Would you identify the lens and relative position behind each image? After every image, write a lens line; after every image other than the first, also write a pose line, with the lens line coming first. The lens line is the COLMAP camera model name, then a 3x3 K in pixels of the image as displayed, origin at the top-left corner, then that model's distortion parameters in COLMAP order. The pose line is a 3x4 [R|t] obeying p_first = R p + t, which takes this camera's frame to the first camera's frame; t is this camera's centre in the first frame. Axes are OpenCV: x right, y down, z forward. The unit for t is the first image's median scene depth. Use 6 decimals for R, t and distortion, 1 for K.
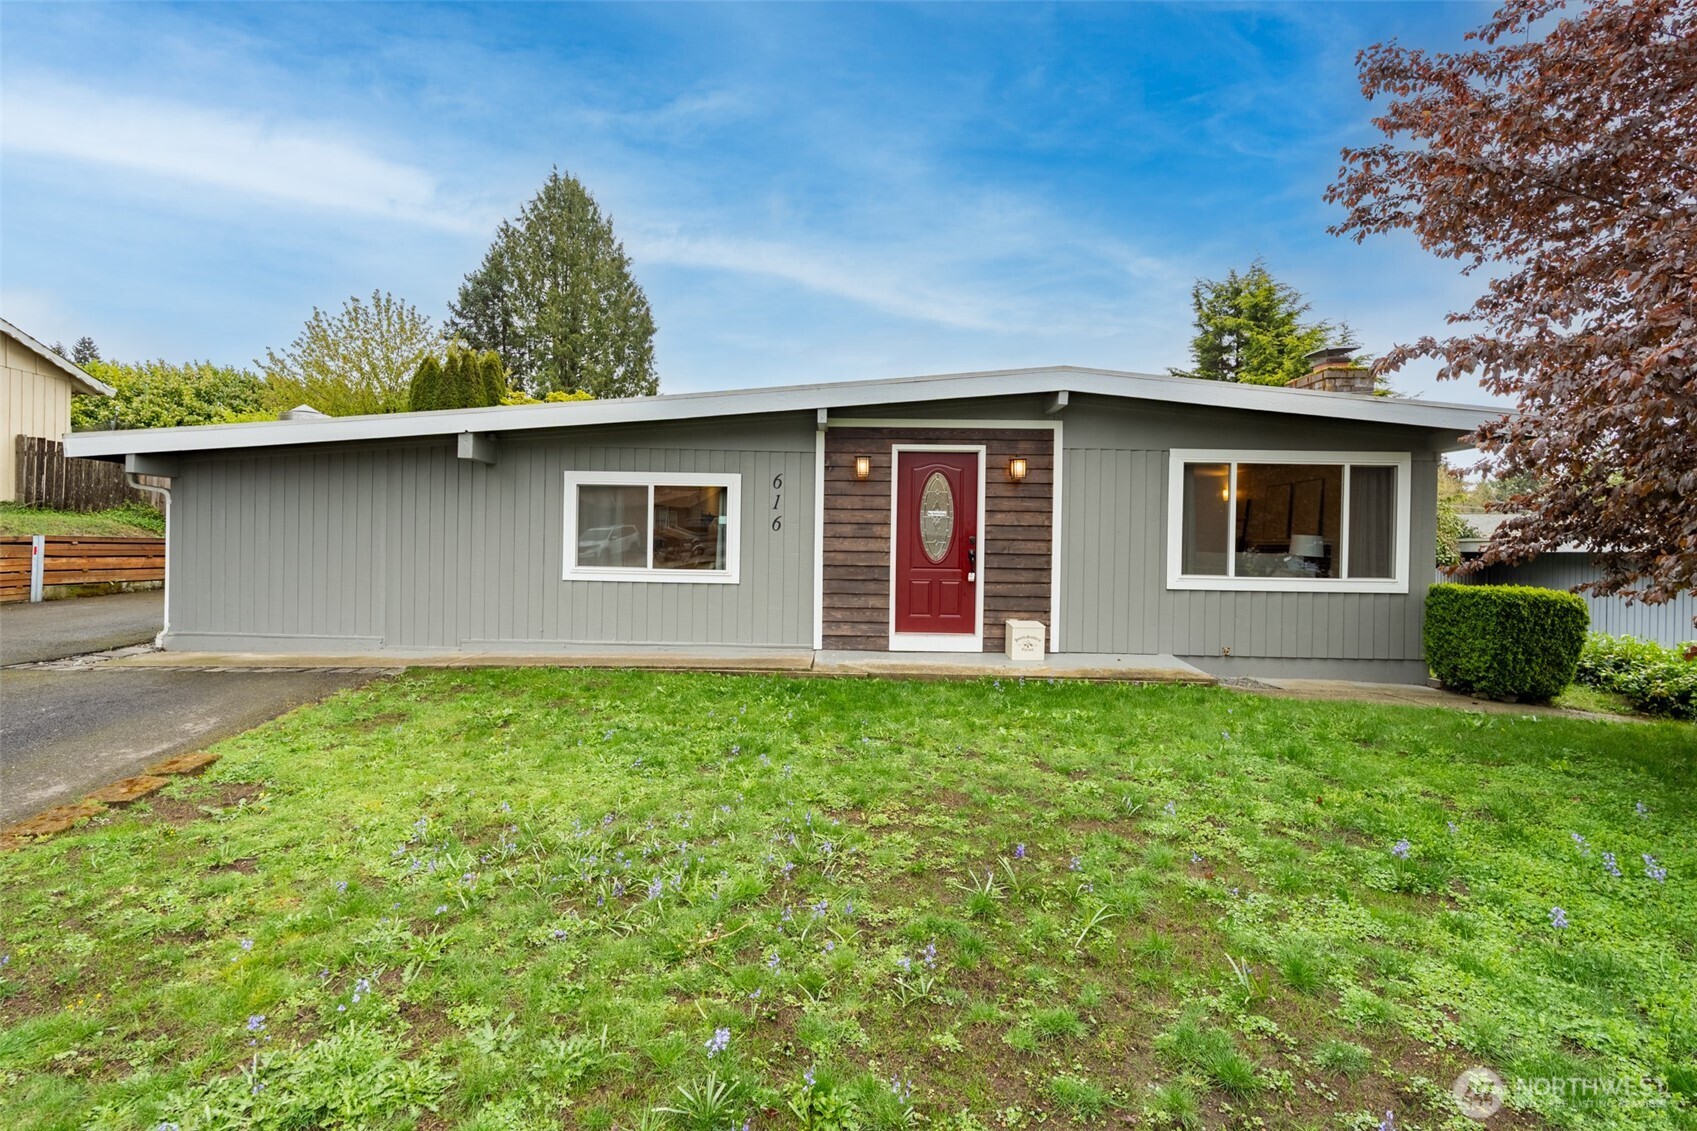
lens RADIAL K [[816.5, 0, 848.5], [0, 816.5, 565.5], [0, 0, 1]] dist [-0.002810, -0.000066]
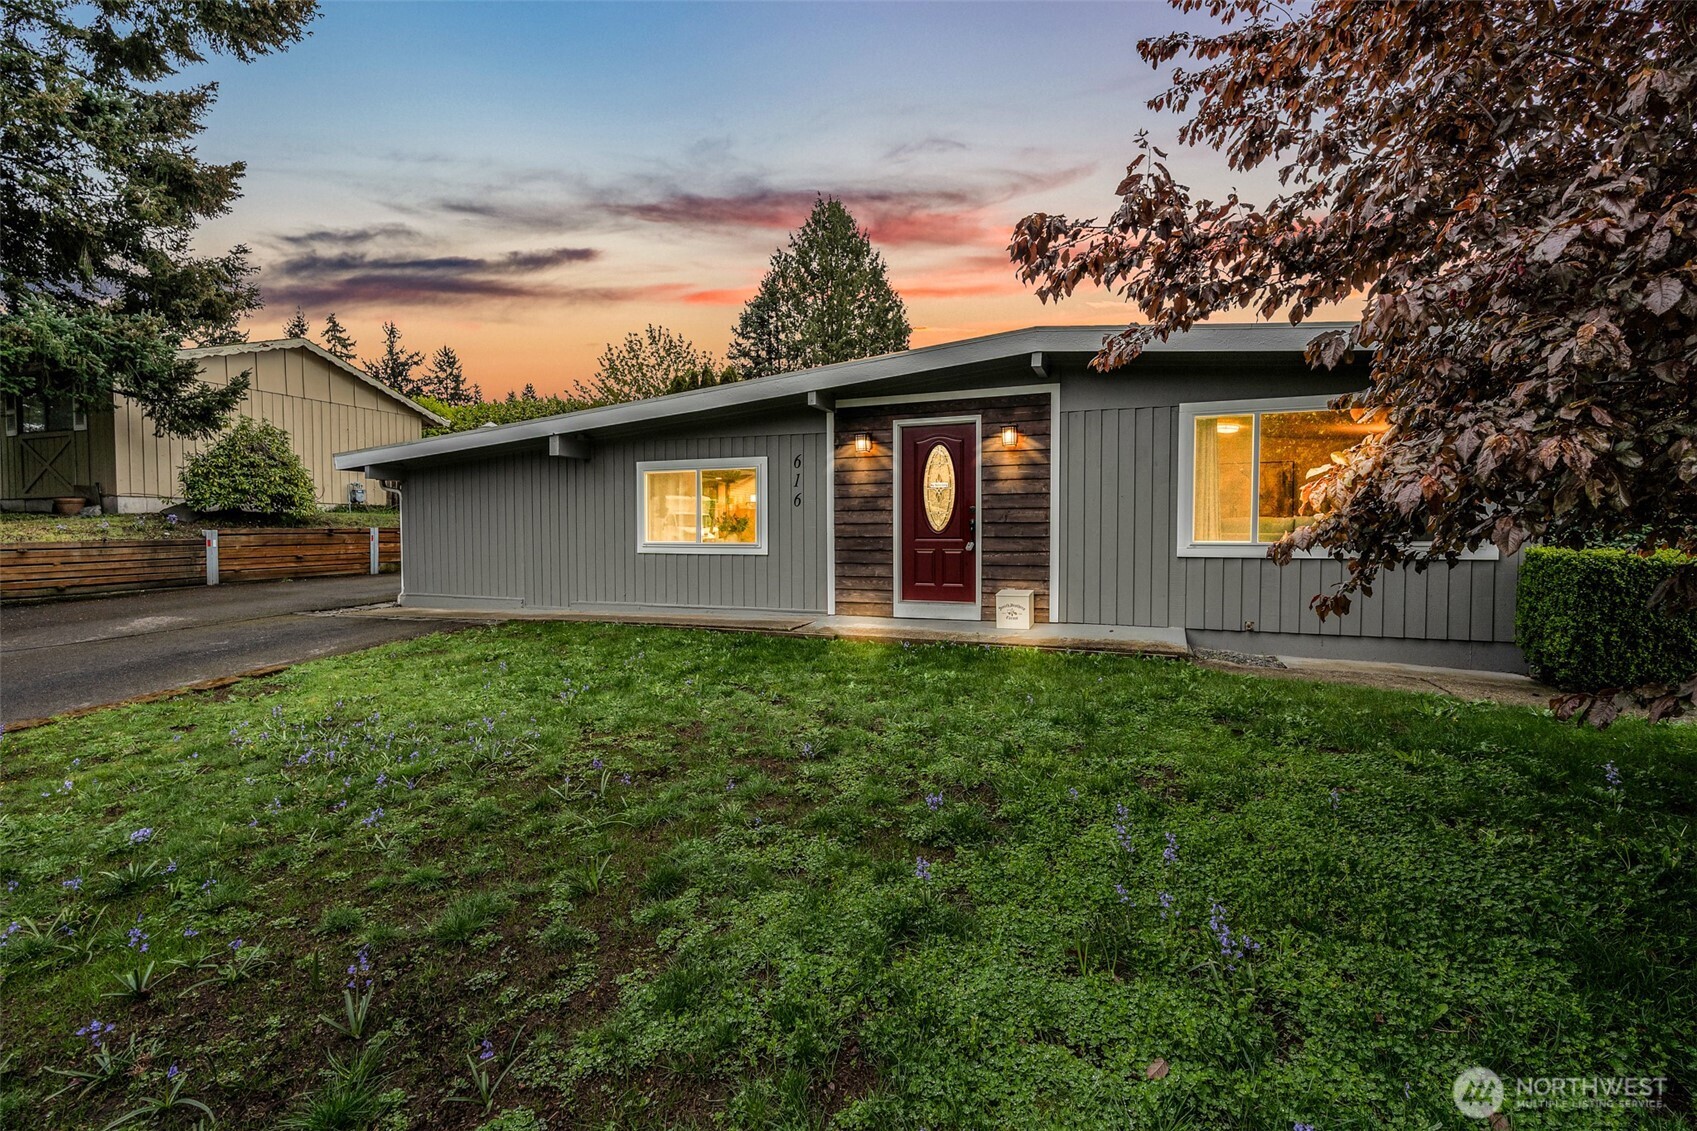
lens RADIAL K [[780.6, 0, 843.6], [0, 780.6, 570.5], [0, 0, 1]] dist [-0.004193, -0.000144]
pose [[0.929216, -0.000324, -0.369537, 0.362233], [0.009393, 0.999697, 0.022743, 0.020450], [0.369417, -0.024604, 0.928938, 0.041586]]
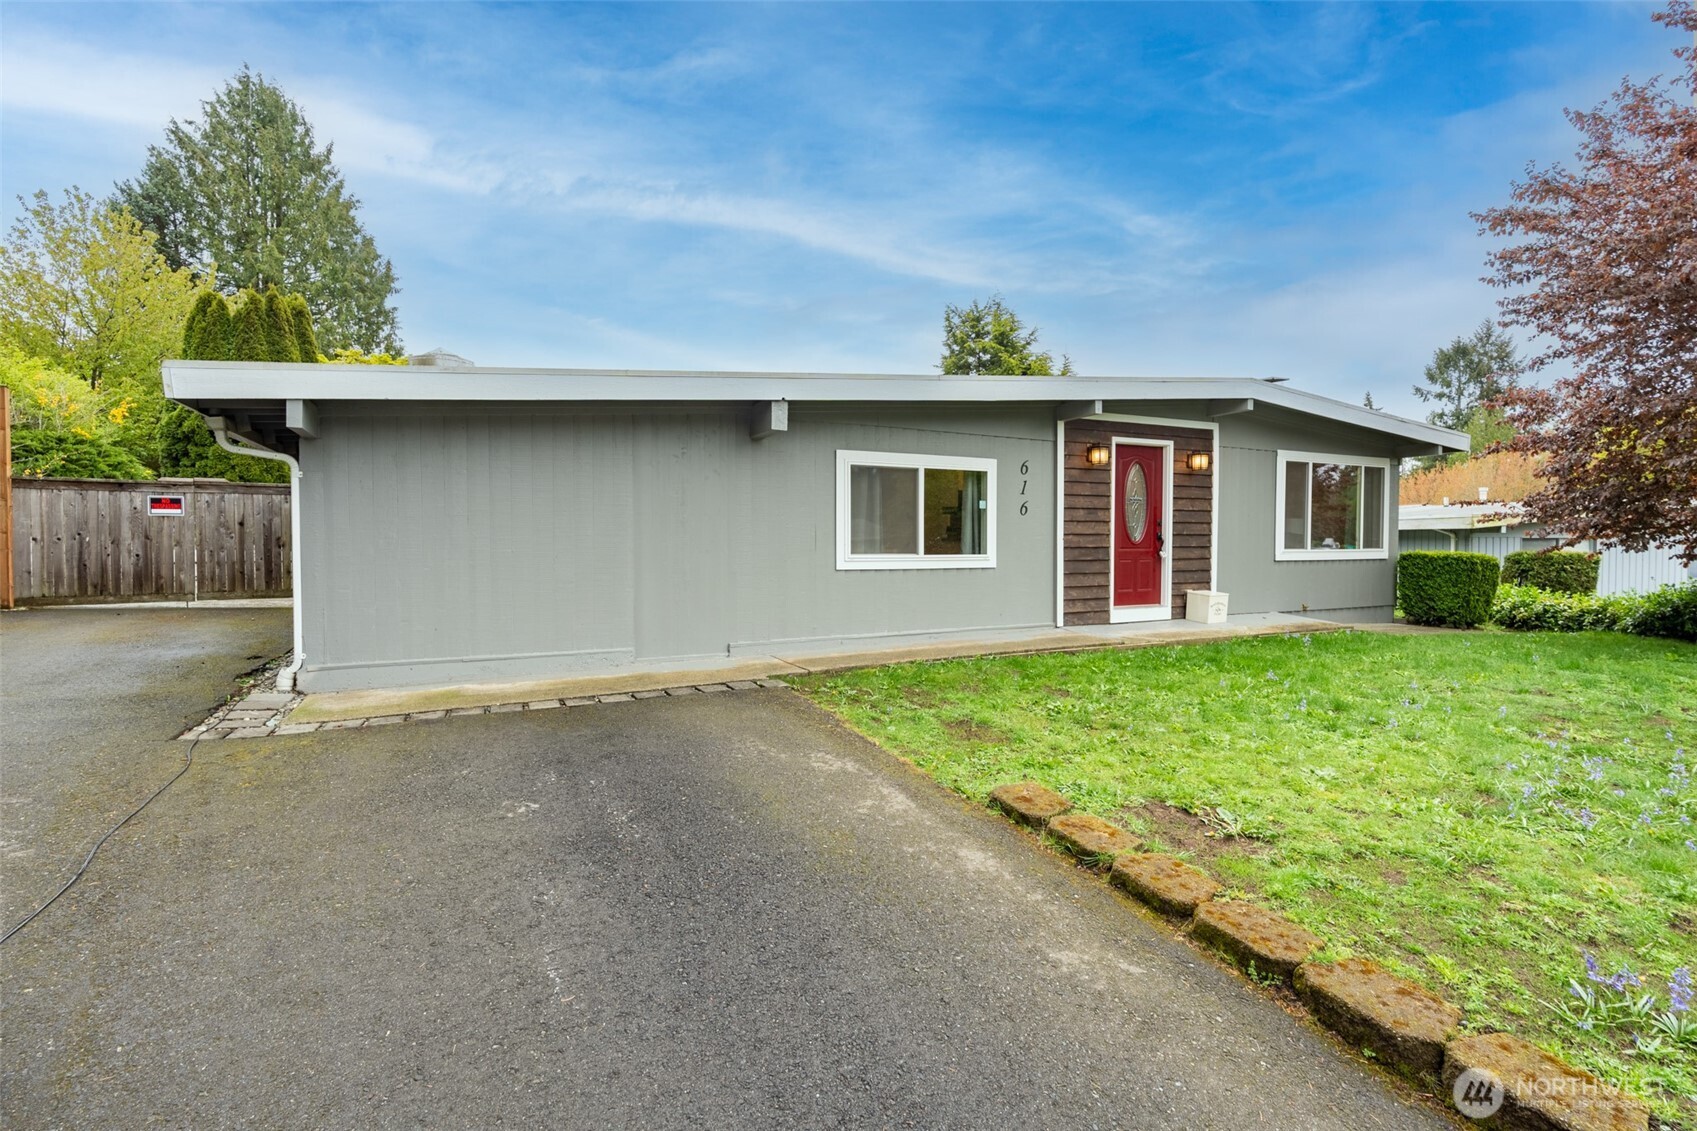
lens RADIAL K [[780.6, 0, 843.6], [0, 780.6, 570.5], [0, 0, 1]] dist [-0.004193, -0.000144]
pose [[0.890010, -0.033863, 0.454683, -0.750806], [0.026762, 0.999399, 0.022047, -0.000382], [-0.455156, -0.007454, 0.890381, 0.223058]]
